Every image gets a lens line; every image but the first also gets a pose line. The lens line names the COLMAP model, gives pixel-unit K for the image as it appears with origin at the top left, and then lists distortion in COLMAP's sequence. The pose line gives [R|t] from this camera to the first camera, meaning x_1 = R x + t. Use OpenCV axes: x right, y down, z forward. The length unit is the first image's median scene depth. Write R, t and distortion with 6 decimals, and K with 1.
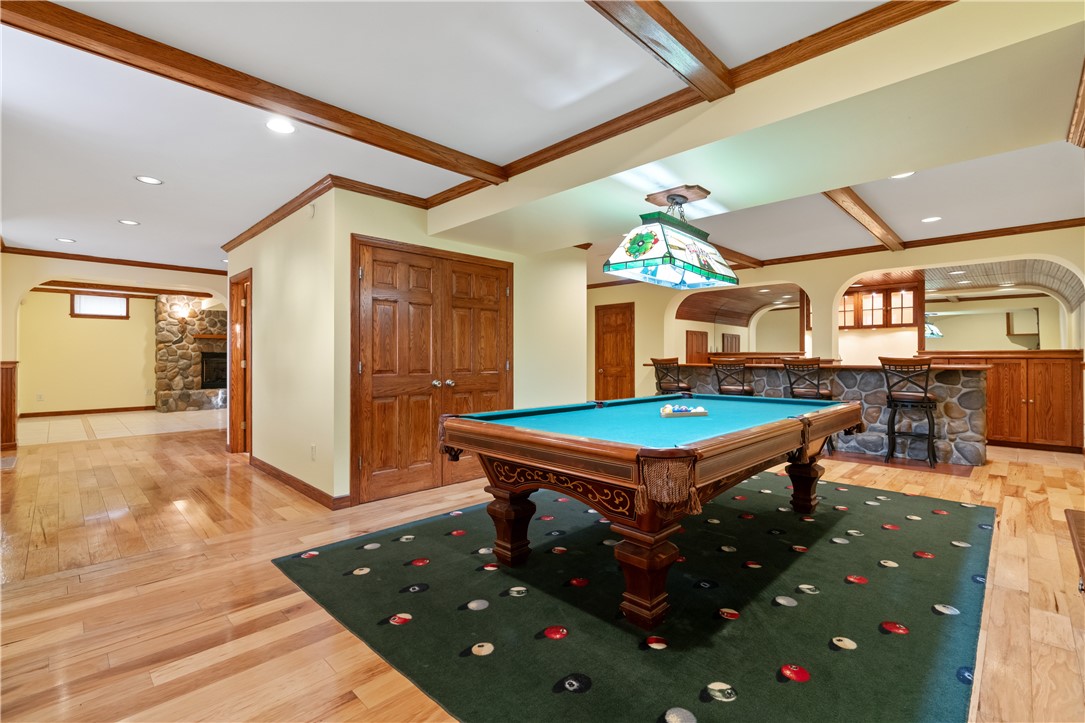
lens RADIAL K [[487.4, 0, 540.6], [0, 487.4, 358.6], [0, 0, 1]] dist [-0.003564, 0.001686]
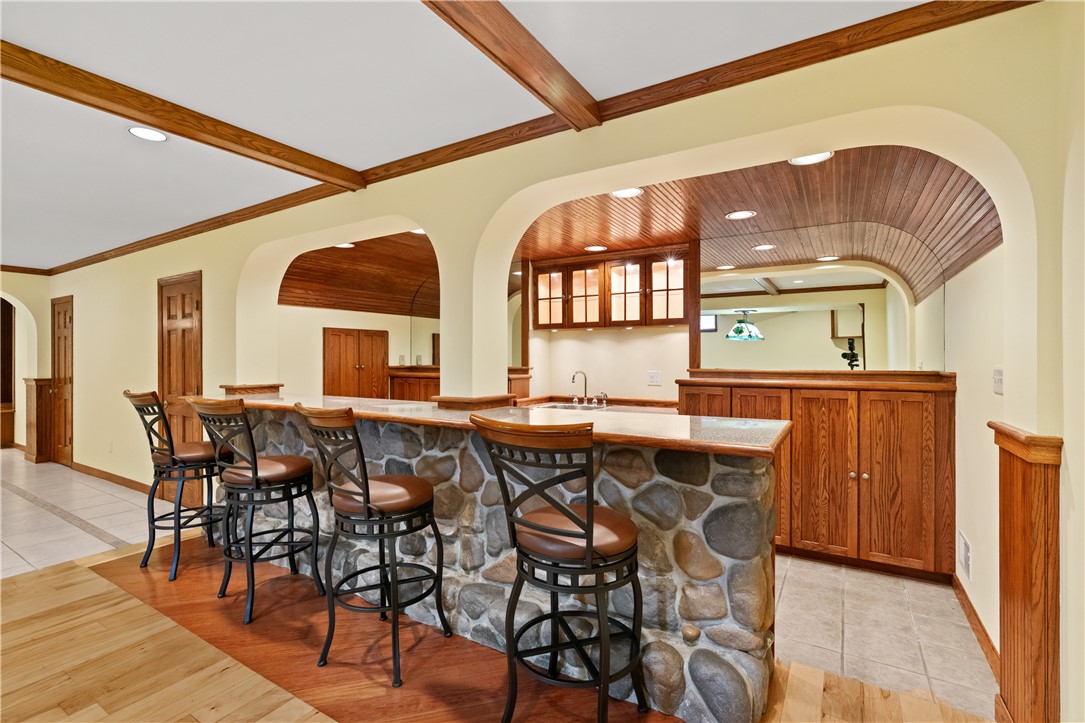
lens RADIAL K [[487.4, 0, 544.4], [0, 487.4, 359.2], [0, 0, 1]] dist [-0.003564, 0.001686]
pose [[0.974313, -0.003075, 0.225178, 0.654079], [0.001541, 0.999974, 0.006985, -0.040881], [-0.225193, -0.006458, 0.974293, 0.668264]]
